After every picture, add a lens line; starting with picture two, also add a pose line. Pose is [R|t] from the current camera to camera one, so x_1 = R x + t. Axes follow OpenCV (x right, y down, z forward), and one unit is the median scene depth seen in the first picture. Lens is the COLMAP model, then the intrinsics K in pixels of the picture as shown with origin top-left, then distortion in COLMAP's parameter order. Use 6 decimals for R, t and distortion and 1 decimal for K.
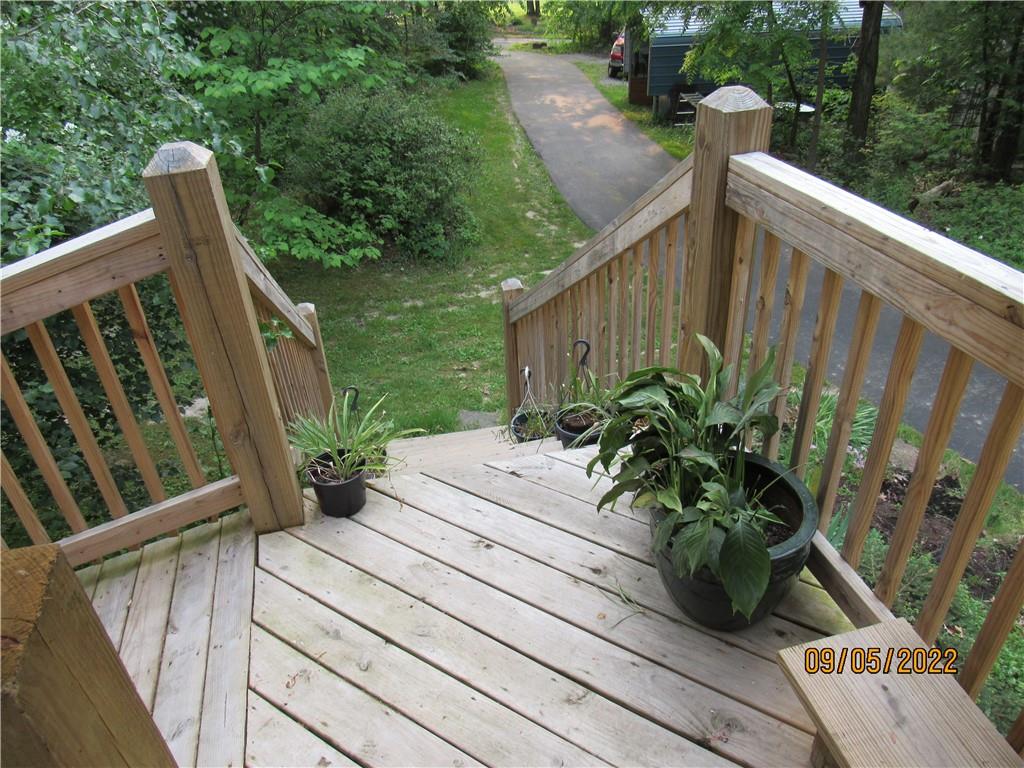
lens RADIAL K [[730.3, 0, 516.4], [0, 730.3, 381.7], [0, 0, 1]] dist [-0.036511, 0.002720]
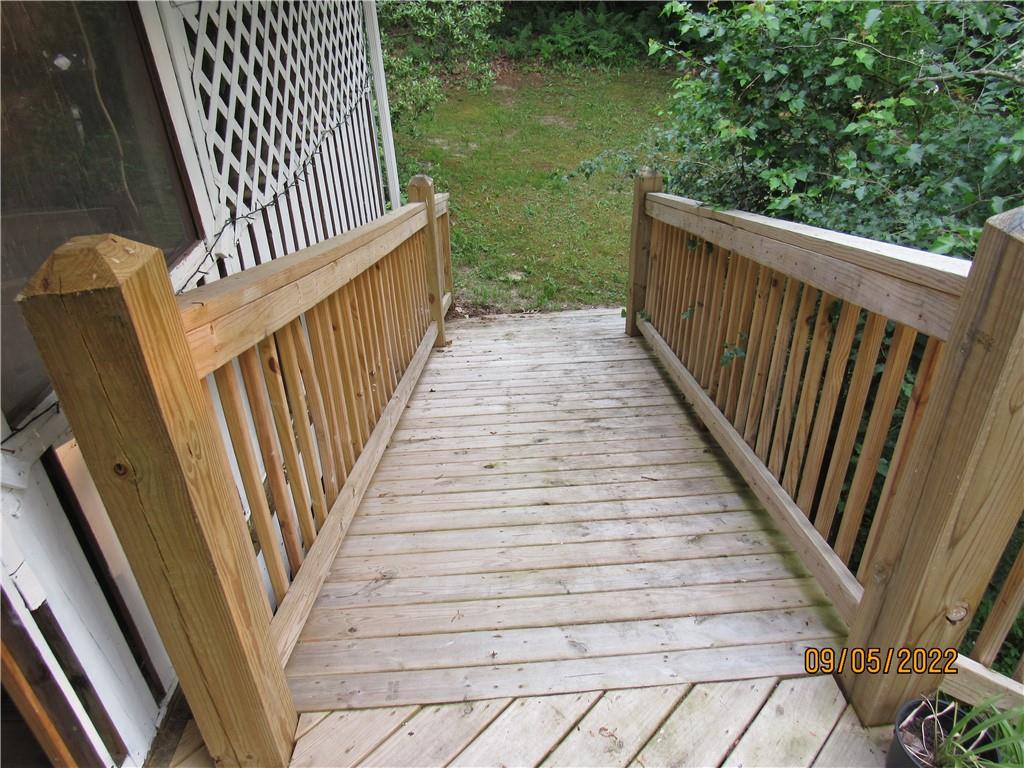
lens RADIAL K [[730.3, 0, 517.8], [0, 730.3, 385.2], [0, 0, 1]] dist [-0.036511, 0.002720]
pose [[-0.170711, 0.567280, -0.805637, 0.184006], [-0.526875, 0.638372, 0.561145, -0.302180], [0.832623, 0.520264, 0.189909, 0.524672]]
